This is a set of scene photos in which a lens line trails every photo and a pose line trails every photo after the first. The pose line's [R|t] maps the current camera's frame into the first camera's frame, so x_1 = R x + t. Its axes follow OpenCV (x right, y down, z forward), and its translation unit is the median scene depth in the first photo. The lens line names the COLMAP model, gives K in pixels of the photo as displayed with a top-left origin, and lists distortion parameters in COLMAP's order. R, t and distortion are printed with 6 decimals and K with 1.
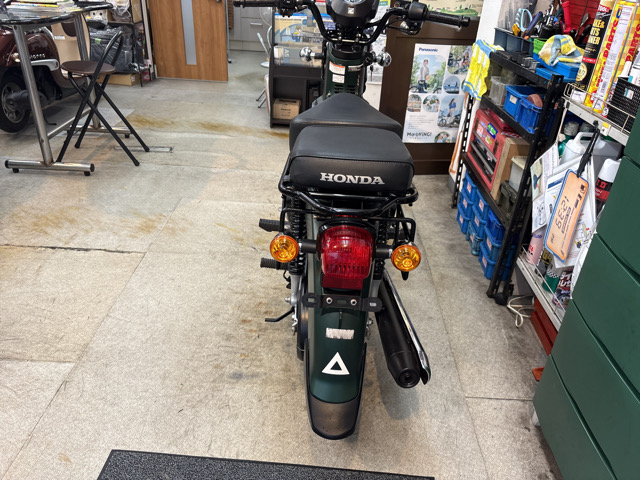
lens RADIAL K [[485.8, 0, 322.6], [0, 485.8, 241.6], [0, 0, 1]] dist [0.016479, -0.002438]
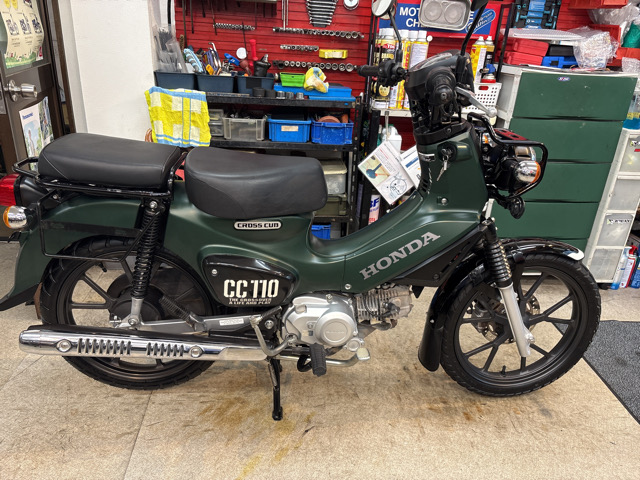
lens RADIAL K [[486.4, 0, 317.4], [0, 486.4, 242.3], [0, 0, 1]] dist [0.021838, -0.005056]
pose [[-0.103139, -0.445119, 0.889512, -0.484186], [0.432175, 0.785403, 0.443133, -0.371541], [-0.895872, 0.430129, 0.111364, 0.626651]]
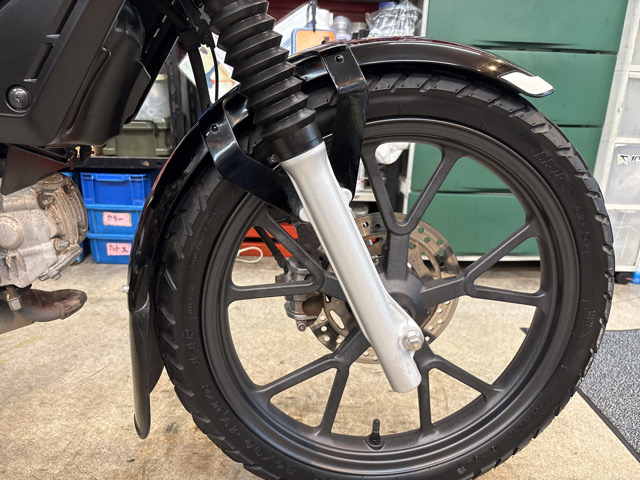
lens RADIAL K [[492.8, 0, 319.0], [0, 492.8, 240.0], [0, 0, 1]] dist [0.005489, -0.009791]
pose [[-0.094042, -0.350316, 0.931899, -0.236724], [0.447465, 0.821300, 0.353896, -0.064096], [-0.889343, 0.450273, 0.079518, 0.523693]]
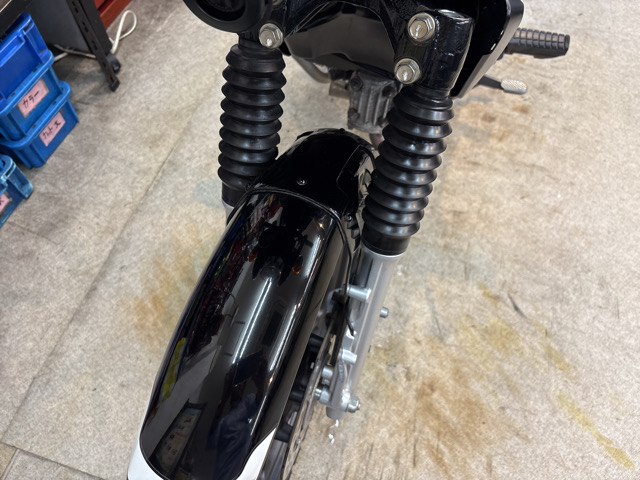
lens RADIAL K [[493.2, 0, 322.7], [0, 493.2, 238.5], [0, 0, 1]] dist [0.008442, -0.005159]
pose [[-0.958486, -0.280286, 0.052388, 0.012212], [0.057586, -0.010336, 0.998287, -0.331859], [-0.279264, 0.959861, 0.026047, 0.763667]]
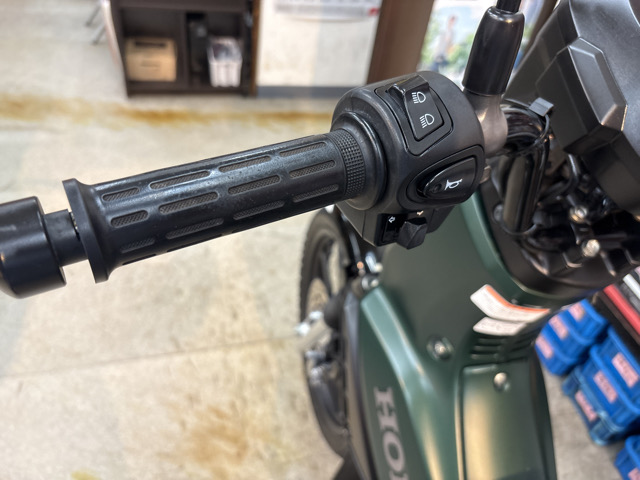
lens RADIAL K [[500.3, 0, 320.0], [0, 500.3, 240.0], [0, 0, 1]] dist [-0.012641, -0.009886]
pose [[0.959219, -0.126188, 0.252935, -0.080144], [0.058078, 0.963714, 0.260543, -0.287140], [-0.276635, -0.235228, 0.931741, 0.491290]]
